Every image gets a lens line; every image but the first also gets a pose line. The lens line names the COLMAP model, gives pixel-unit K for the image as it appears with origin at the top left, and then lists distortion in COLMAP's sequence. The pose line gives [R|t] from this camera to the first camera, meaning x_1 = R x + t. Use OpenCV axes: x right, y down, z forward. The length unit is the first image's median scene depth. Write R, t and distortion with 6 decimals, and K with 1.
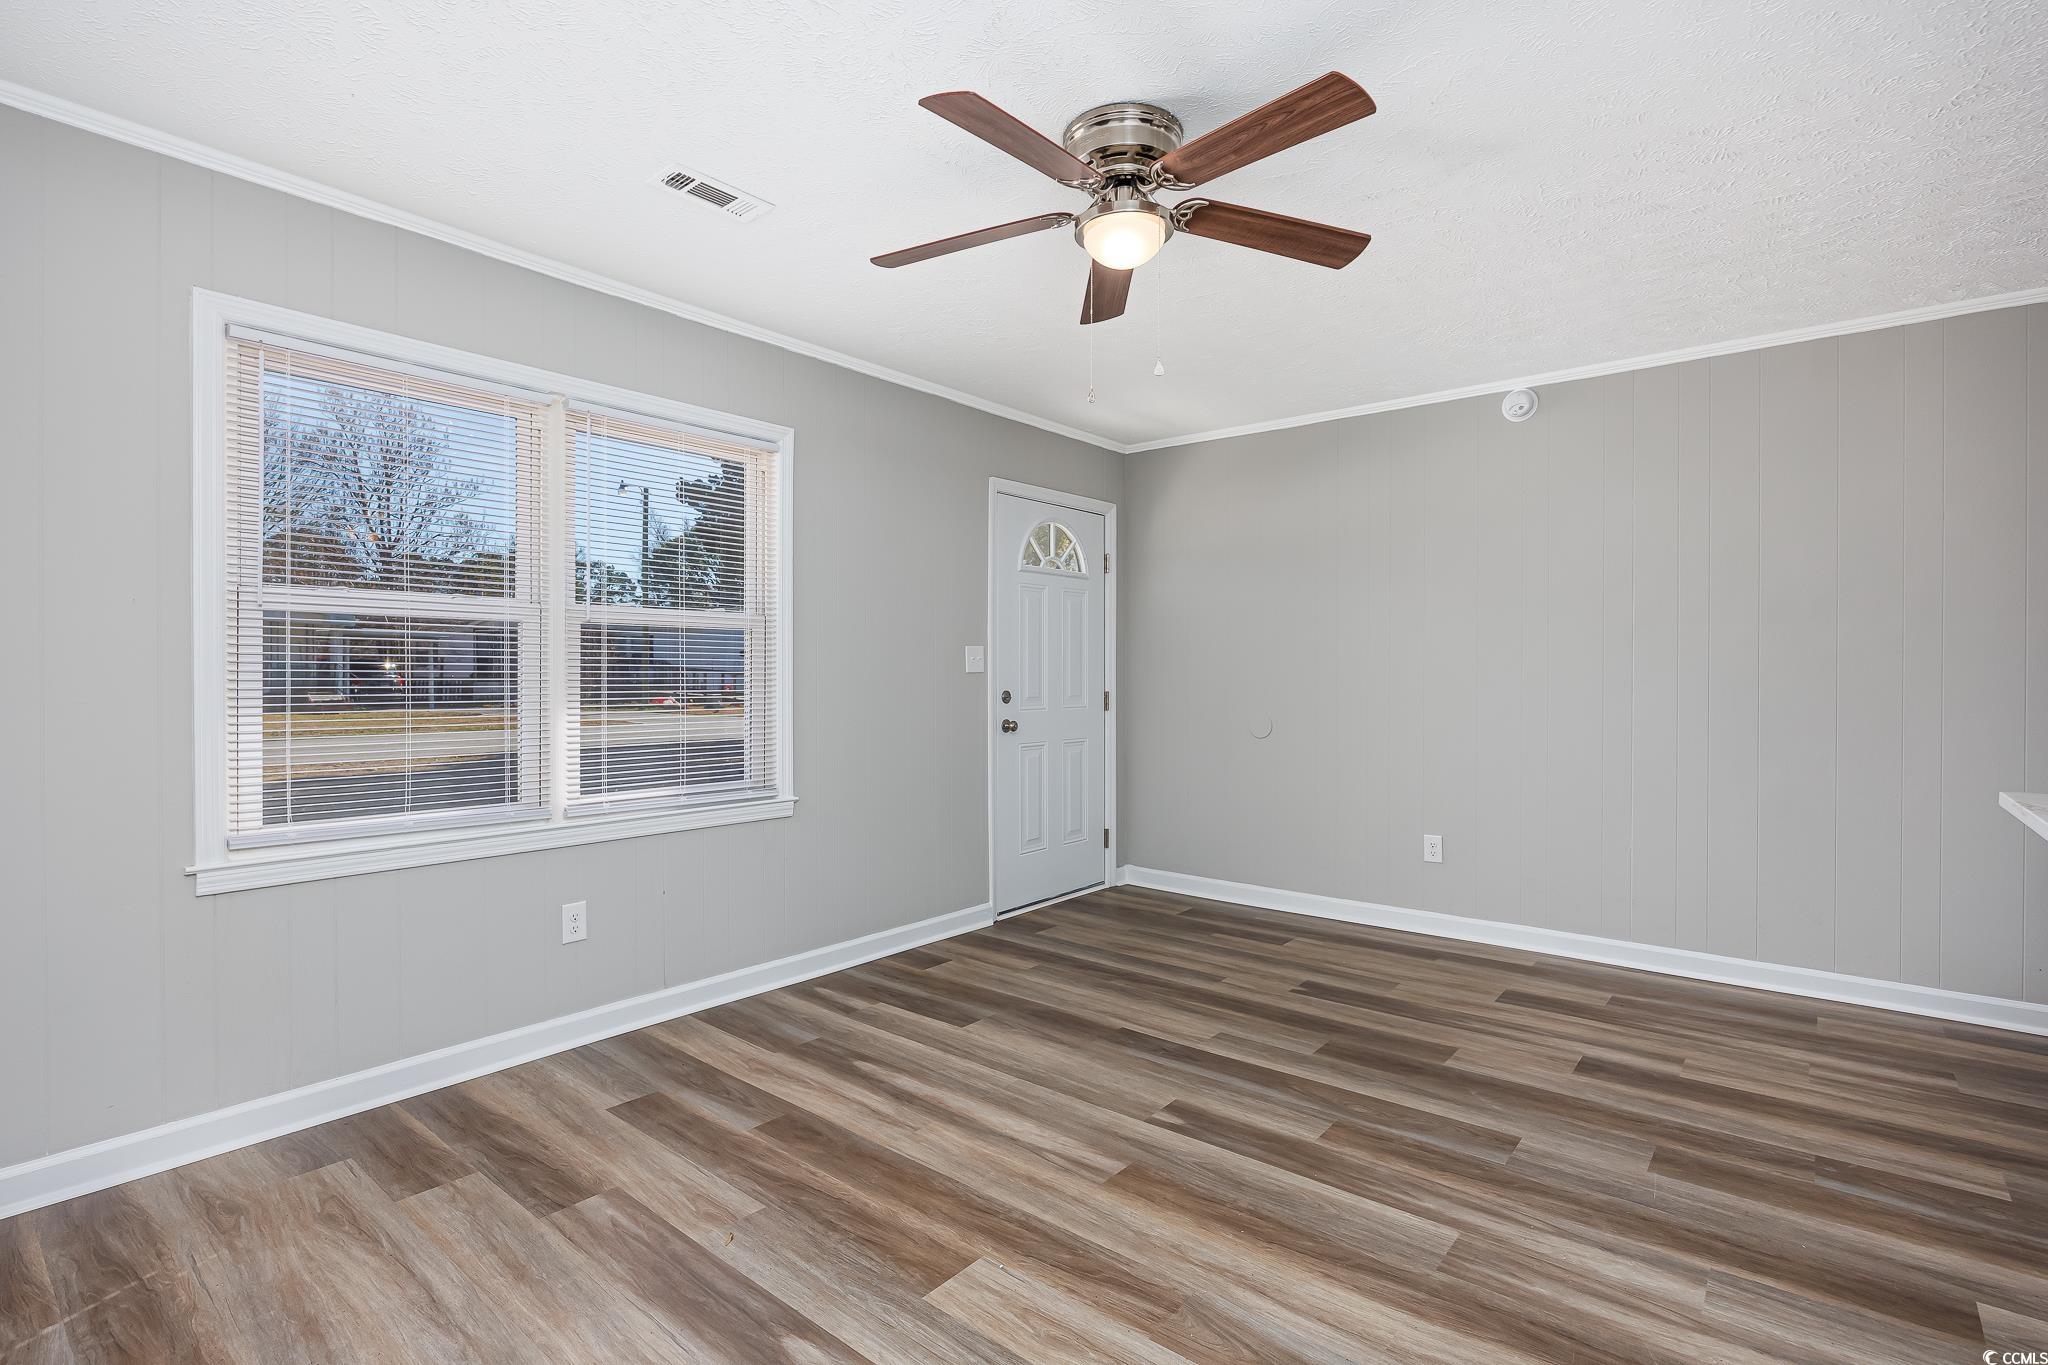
lens RADIAL K [[968.5, 0, 1011.8], [0, 968.5, 678.8], [0, 0, 1]] dist [-0.010446, 0.000480]
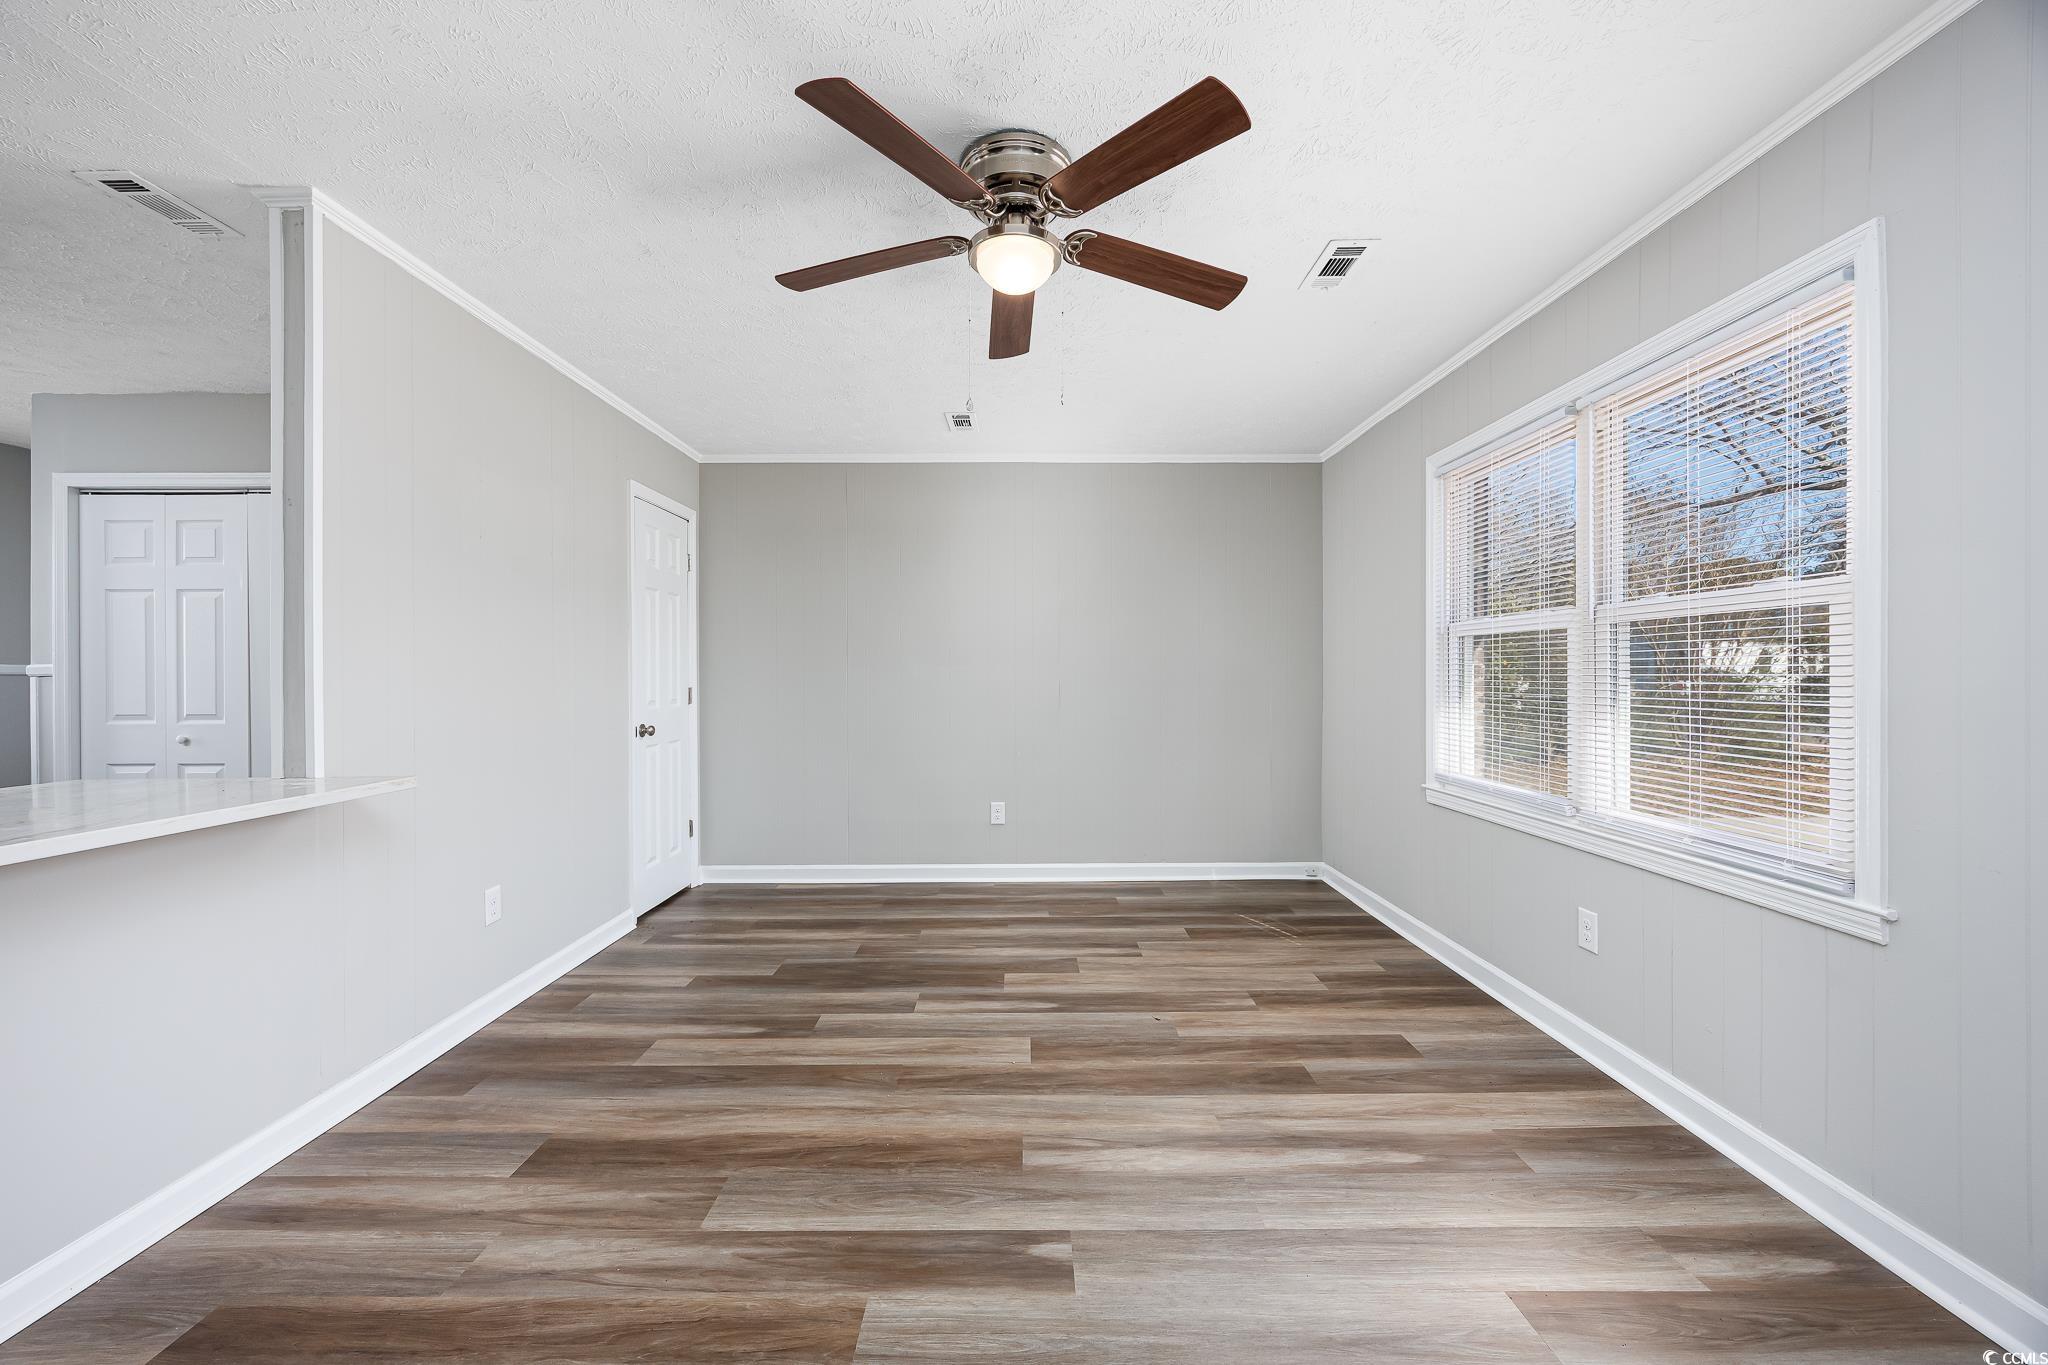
lens RADIAL K [[784.5, 0, 1030.4], [0, 784.5, 678.5], [0, 0, 1]] dist [-0.002645, -0.000075]
pose [[-0.757635, 0.004698, -0.652661, 0.580986], [-0.001005, 0.999965, 0.008366, -0.009655], [0.652677, 0.006994, -0.757604, 1.457015]]
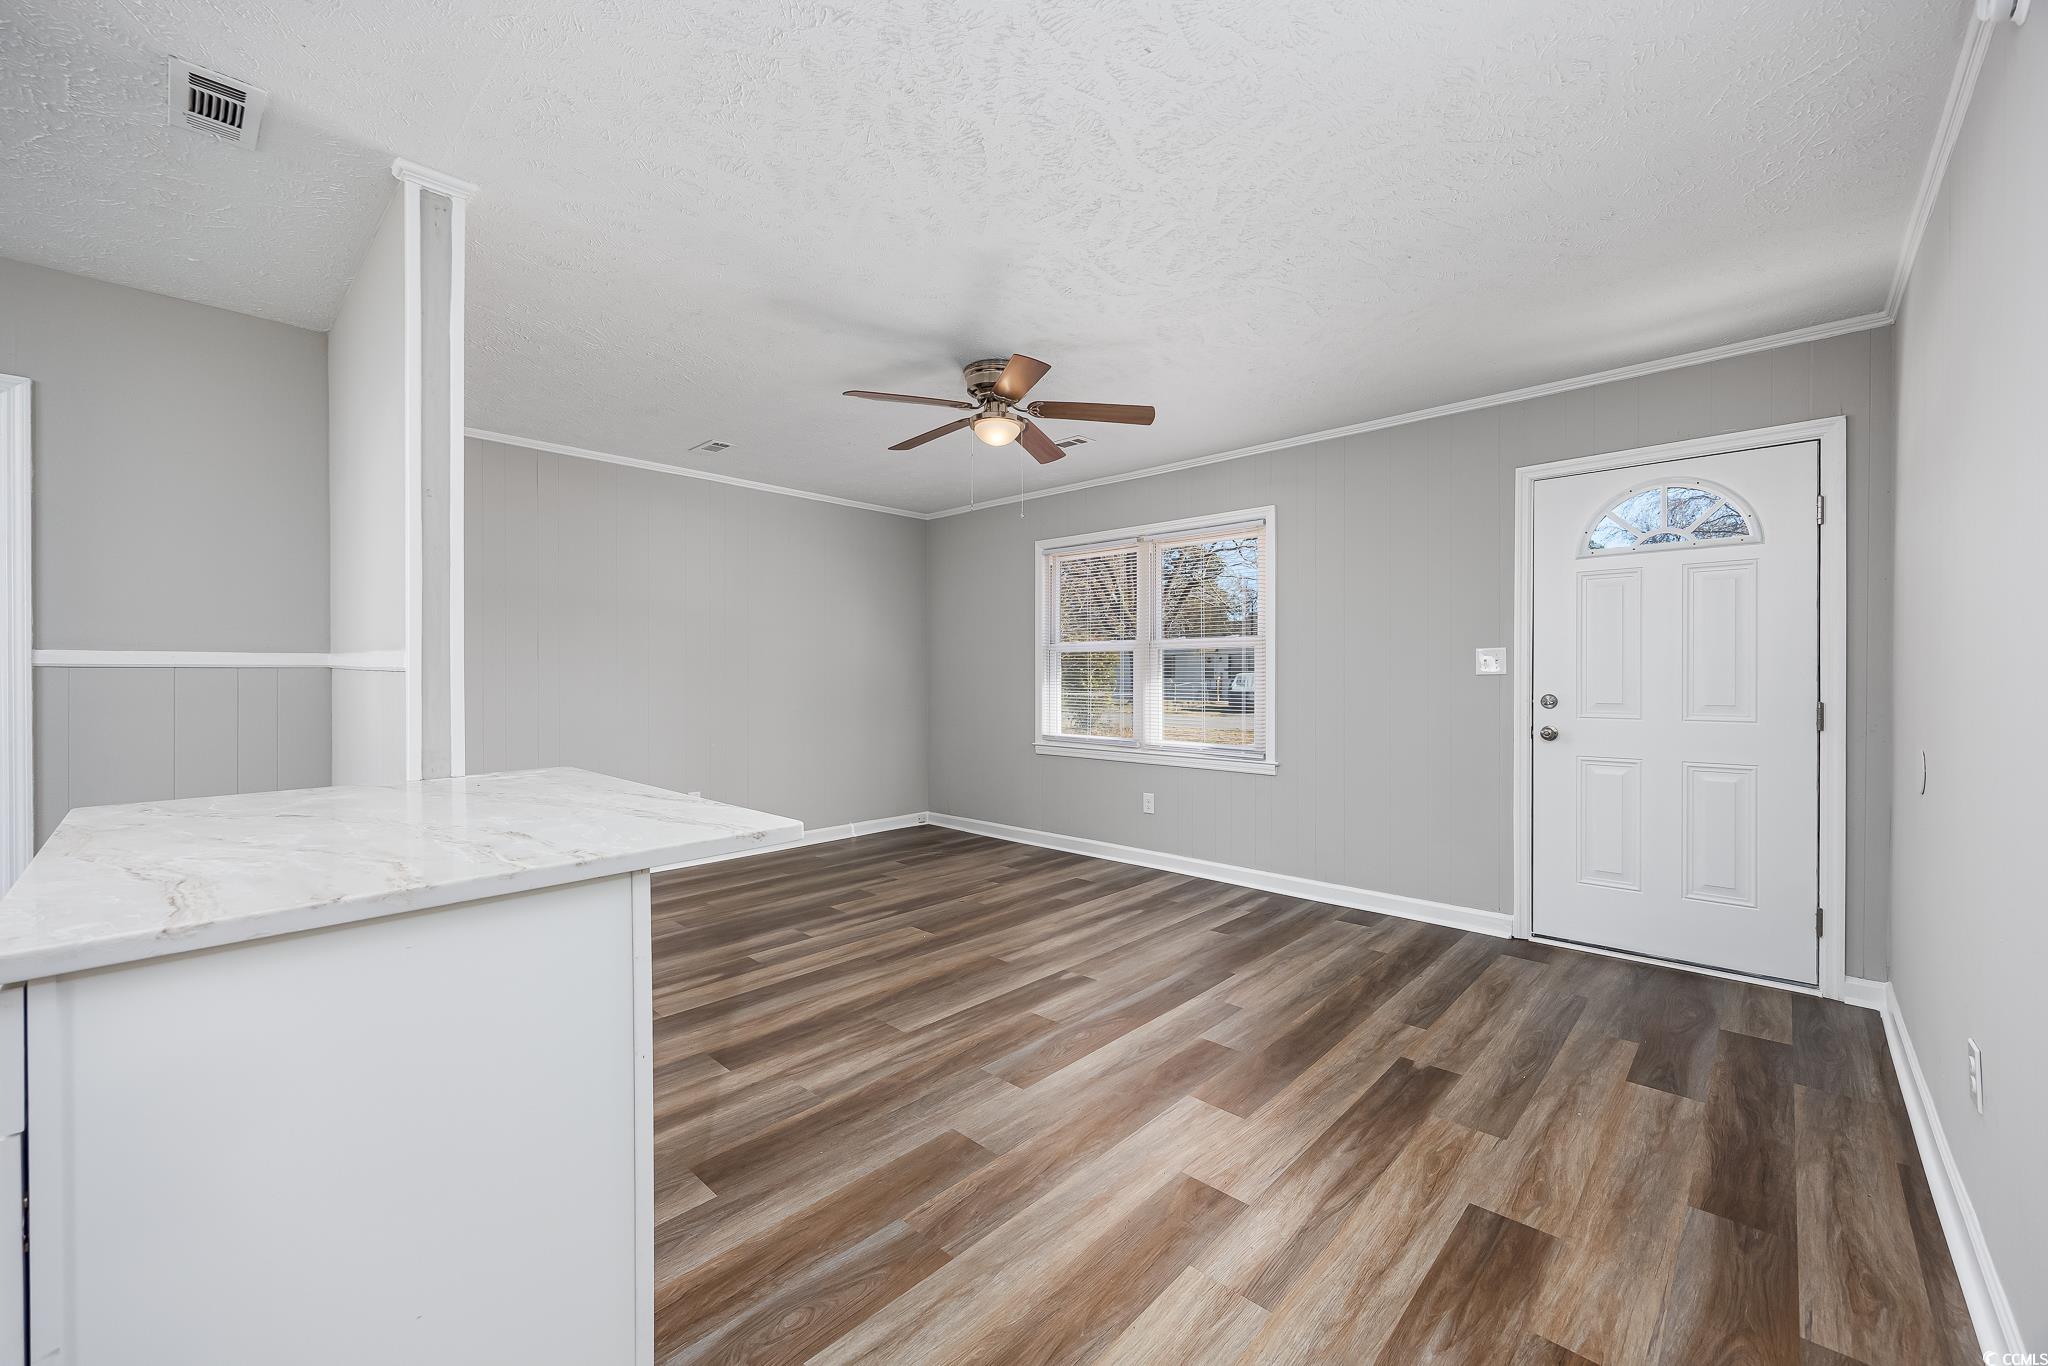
lens RADIAL K [[800.0, 0, 1037.5], [0, 800.0, 682.8], [0, 0, 1]] dist [-0.002472, 0.000076]
pose [[-0.043341, 0.010900, -0.999001, 1.381364], [-0.004945, 0.999926, 0.011125, -0.008760], [0.999048, 0.005423, -0.043284, 0.999699]]
